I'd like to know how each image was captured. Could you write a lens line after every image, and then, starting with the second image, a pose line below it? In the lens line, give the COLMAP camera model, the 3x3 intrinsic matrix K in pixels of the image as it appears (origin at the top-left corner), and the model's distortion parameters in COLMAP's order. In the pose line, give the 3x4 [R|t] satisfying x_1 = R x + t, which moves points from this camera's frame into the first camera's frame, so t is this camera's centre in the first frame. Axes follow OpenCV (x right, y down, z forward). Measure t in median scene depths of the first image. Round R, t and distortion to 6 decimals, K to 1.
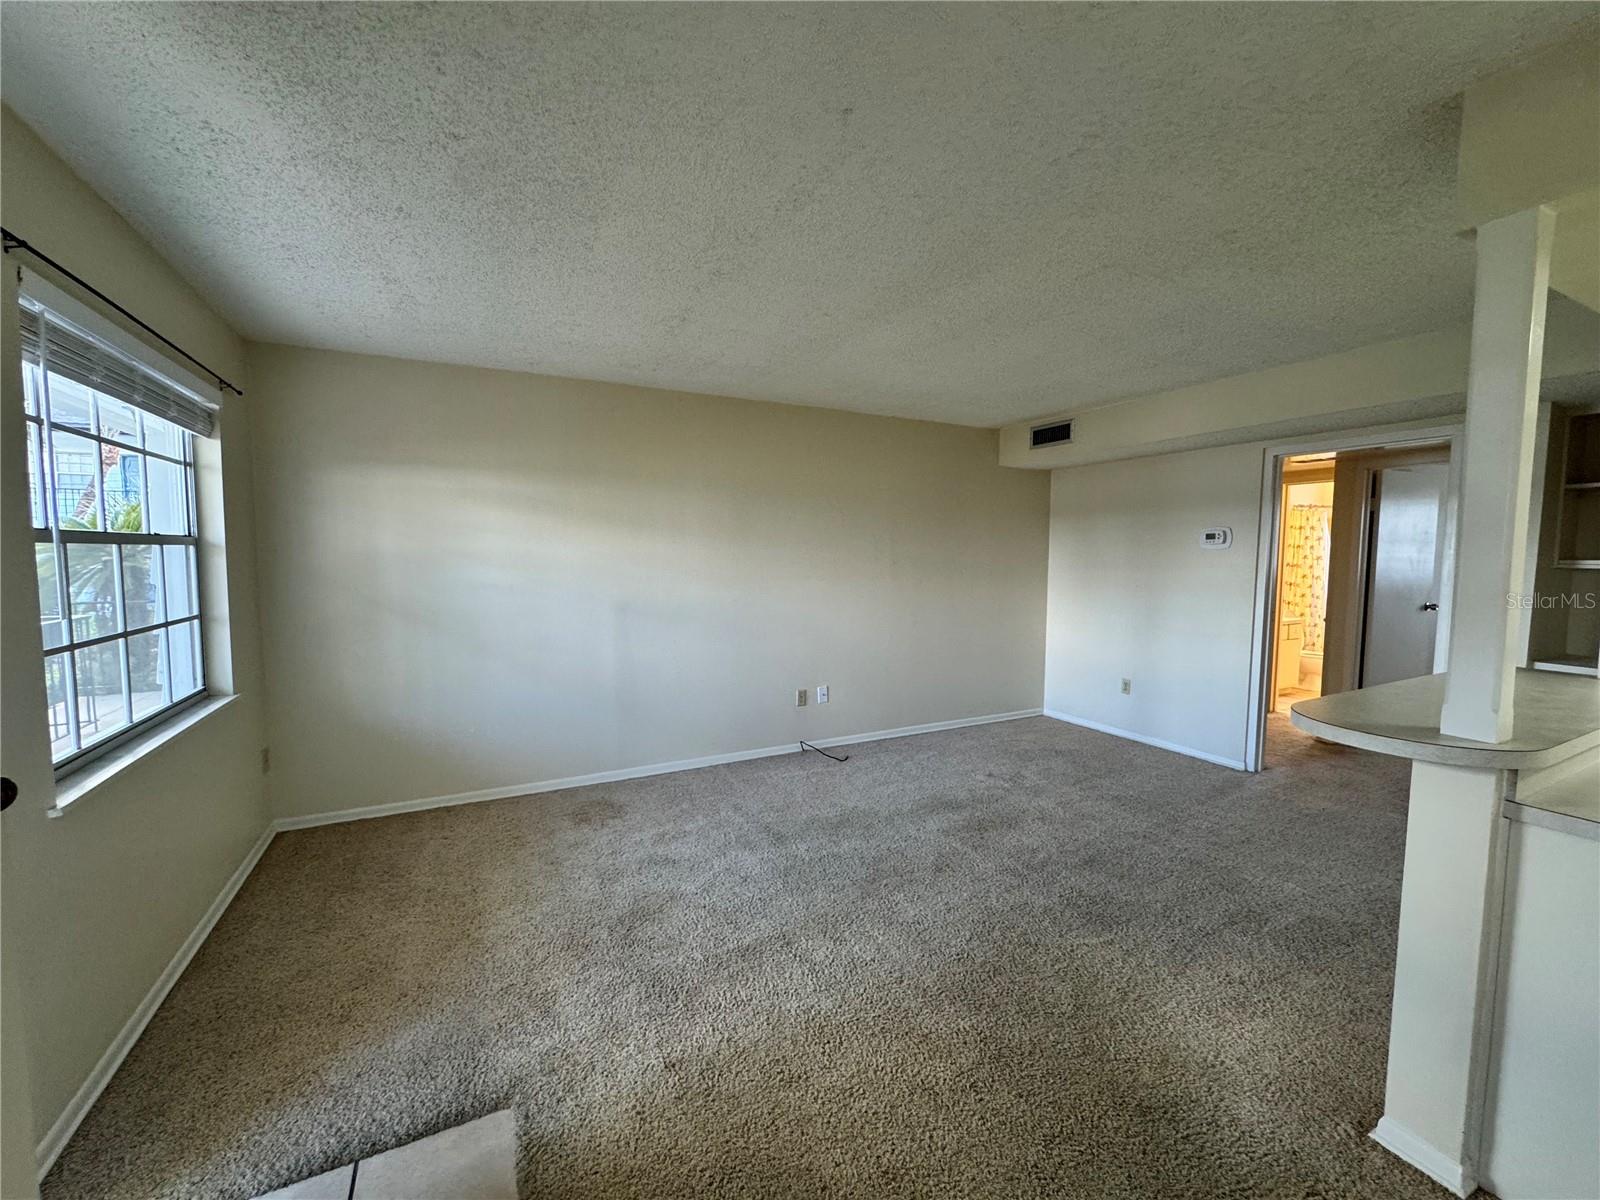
lens RADIAL K [[639.2, 0, 800.0], [0, 639.2, 600.0], [0, 0, 1]] dist [-0.003974, -0.000238]
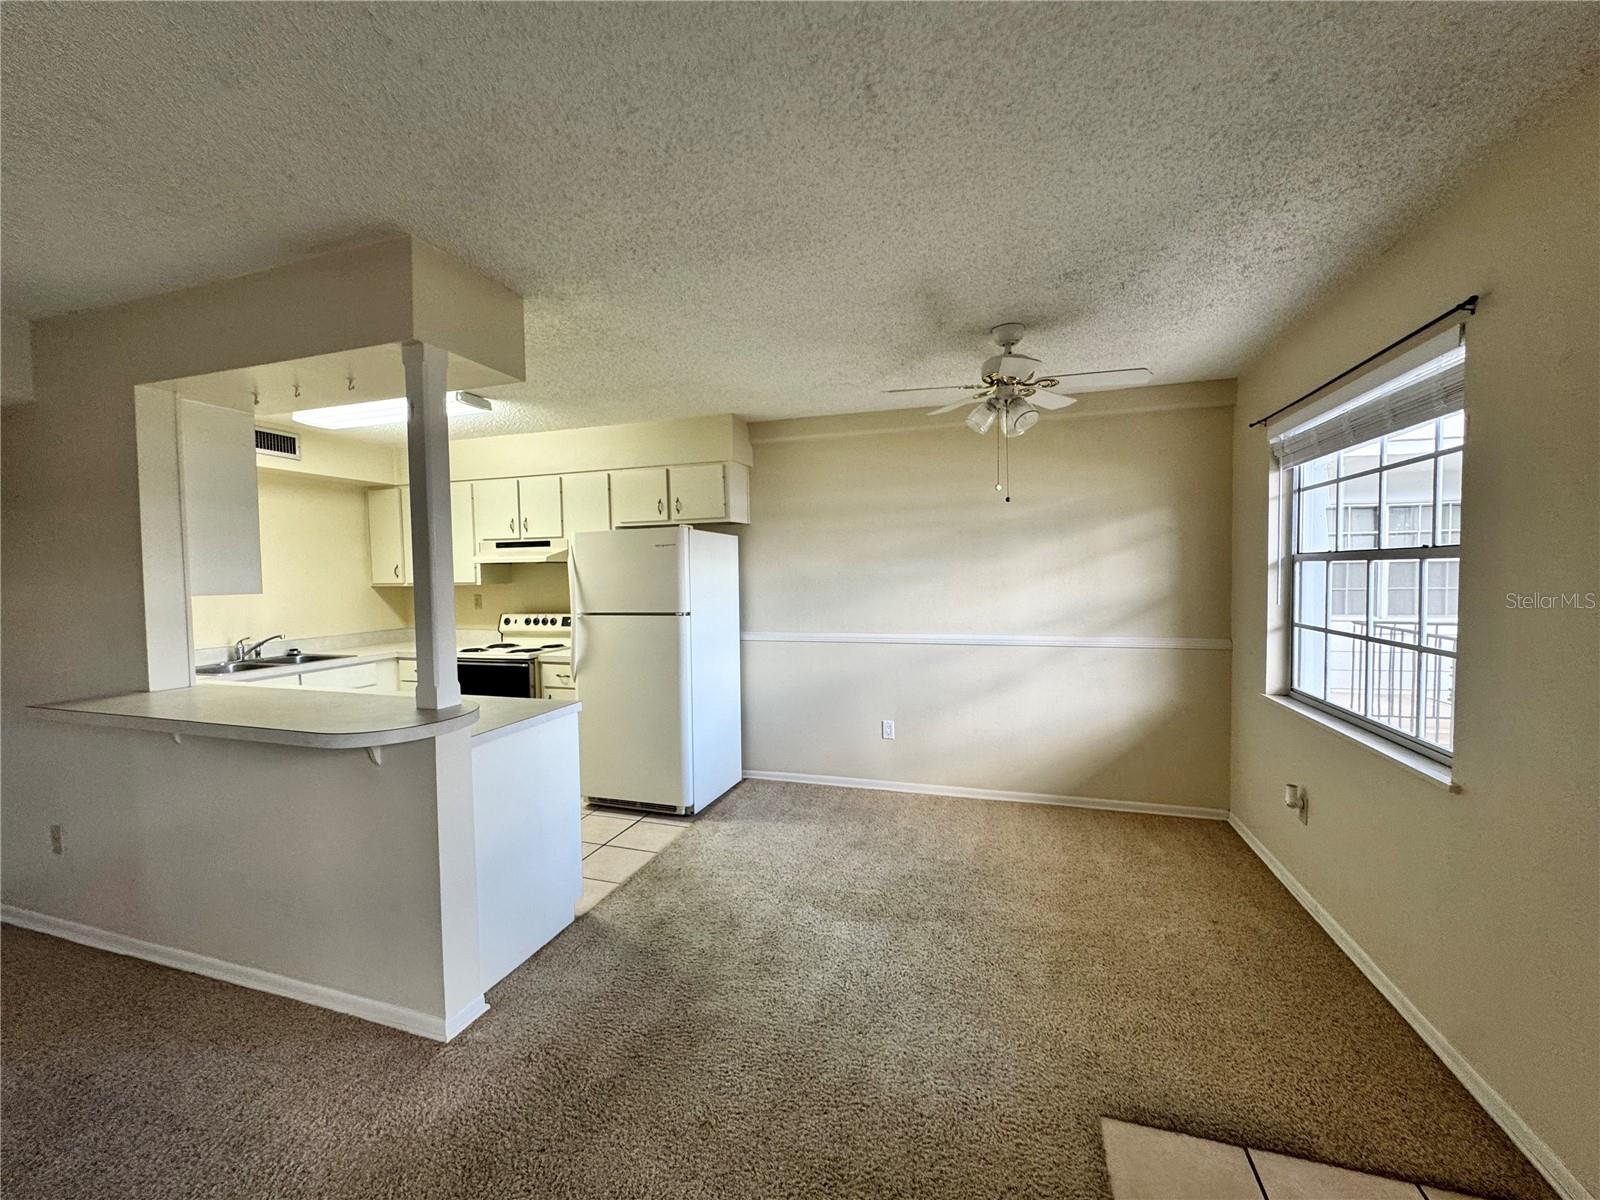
lens RADIAL K [[639.2, 0, 800.0], [0, 639.2, 600.0], [0, 0, 1]] dist [-0.003974, -0.000238]
pose [[-0.706160, -0.027182, 0.707530, -0.186600], [0.064000, 0.992722, 0.102015, -0.041328], [-0.705154, 0.117321, -0.699281, 0.513322]]
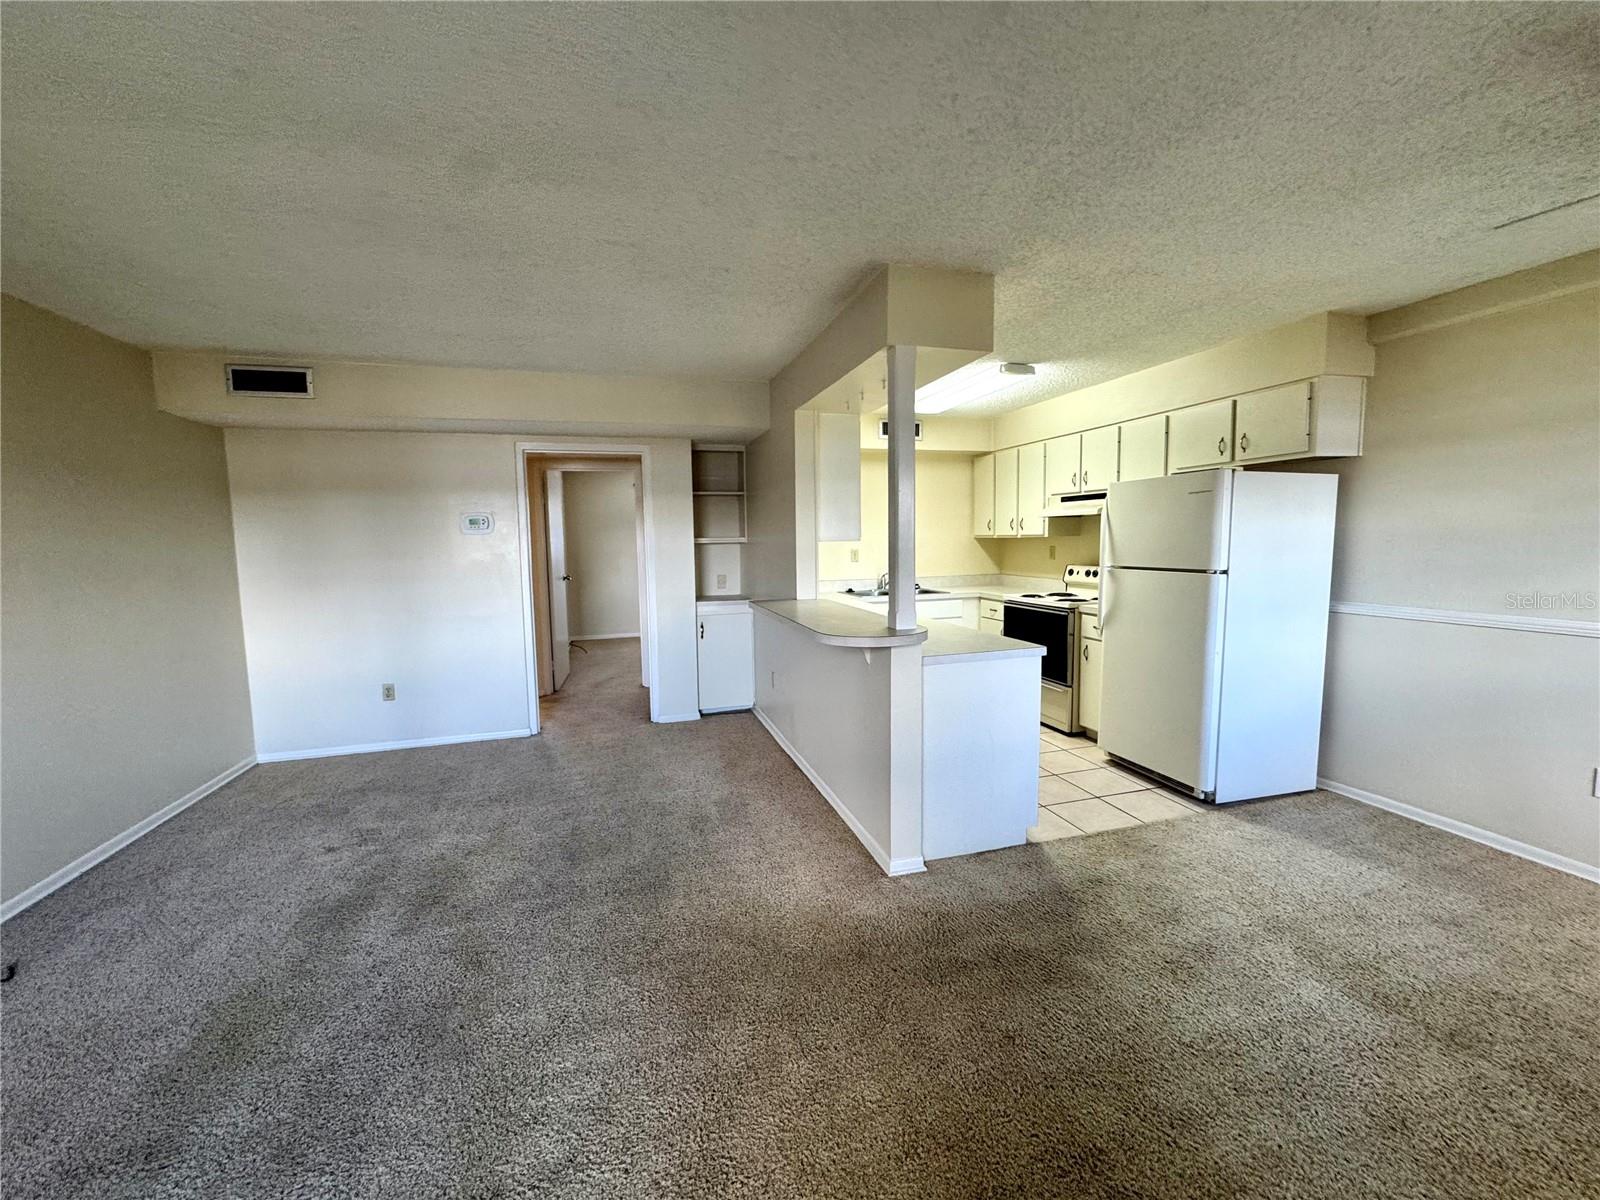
lens RADIAL K [[639.2, 0, 800.0], [0, 639.2, 600.0], [0, 0, 1]] dist [-0.003974, -0.000238]
pose [[0.189492, -0.106131, 0.976130, -0.289797], [0.092497, 0.991650, 0.089862, -0.021923], [-0.977516, 0.073261, 0.197726, 0.339613]]
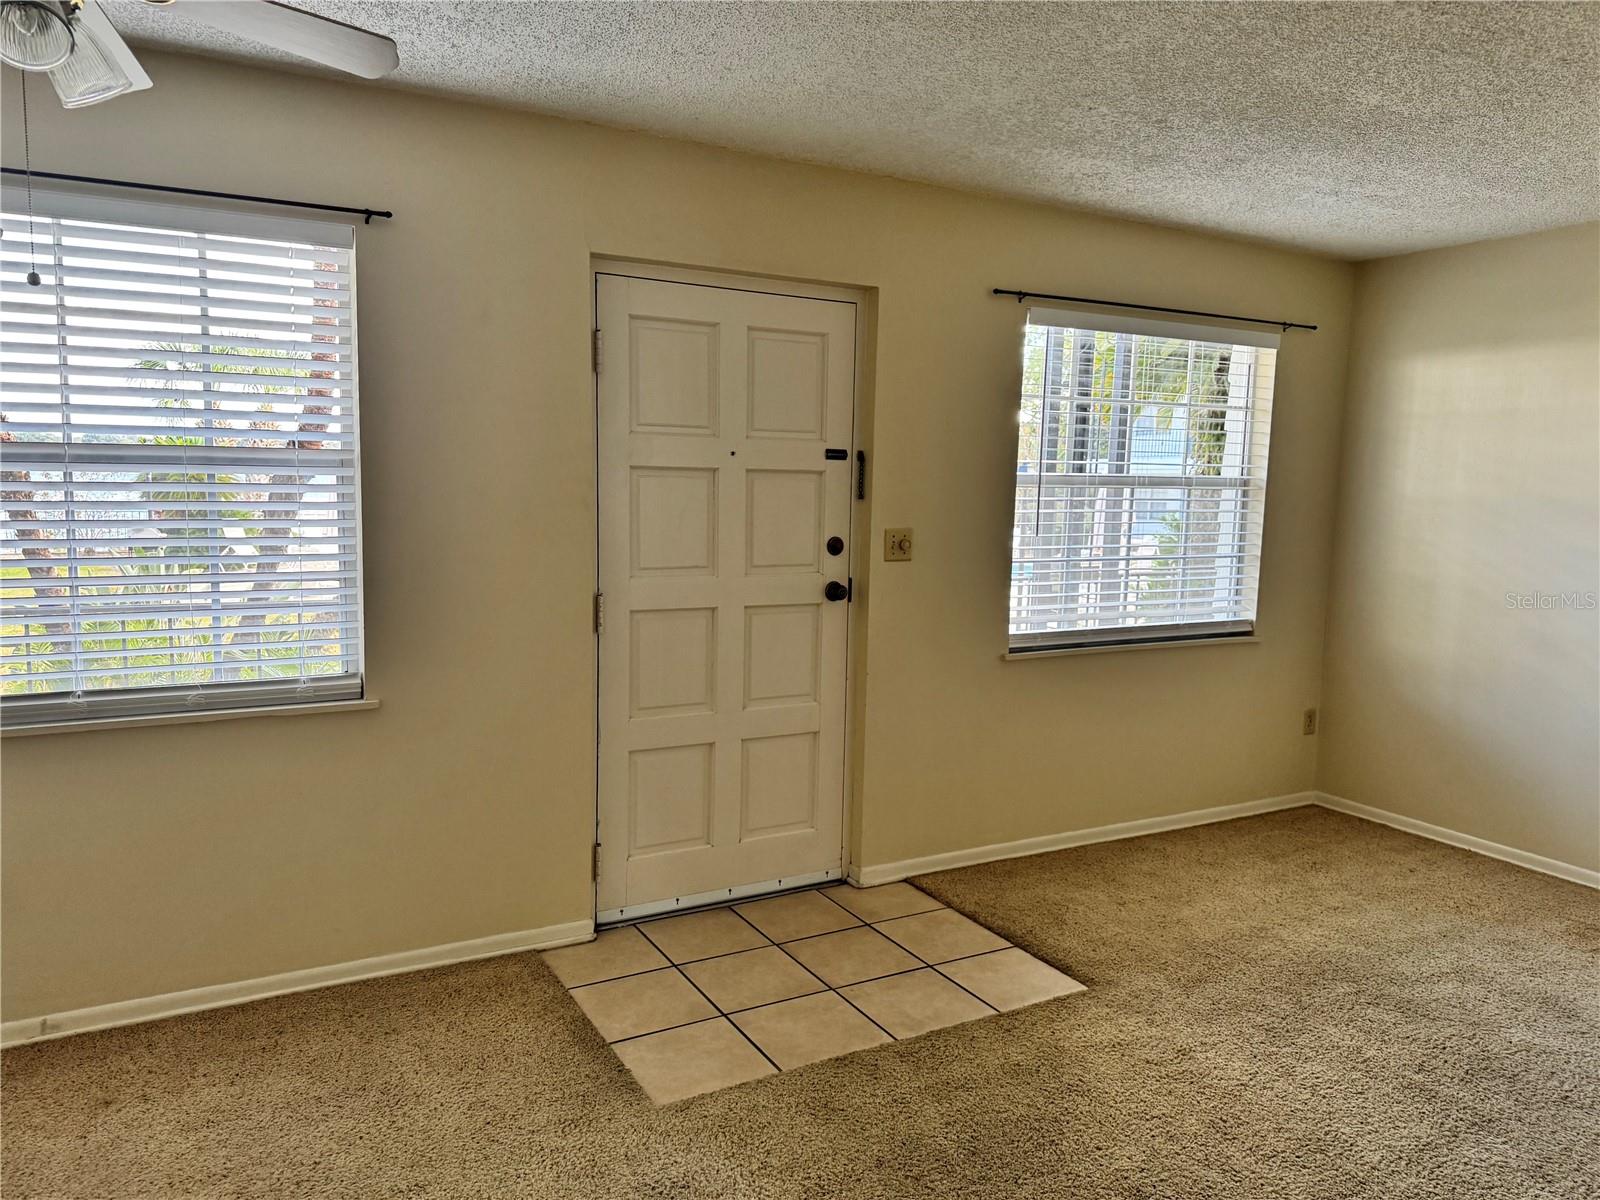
lens RADIAL K [[1135.6, 0, 800.0], [0, 1135.6, 600.0], [0, 0, 1]] dist [-0.000119, -0.000026]
pose [[0.042060, 0.108836, -0.993169, 0.610657], [-0.094606, 0.990017, 0.104485, -0.019140], [0.994626, 0.089565, 0.051936, 0.136512]]
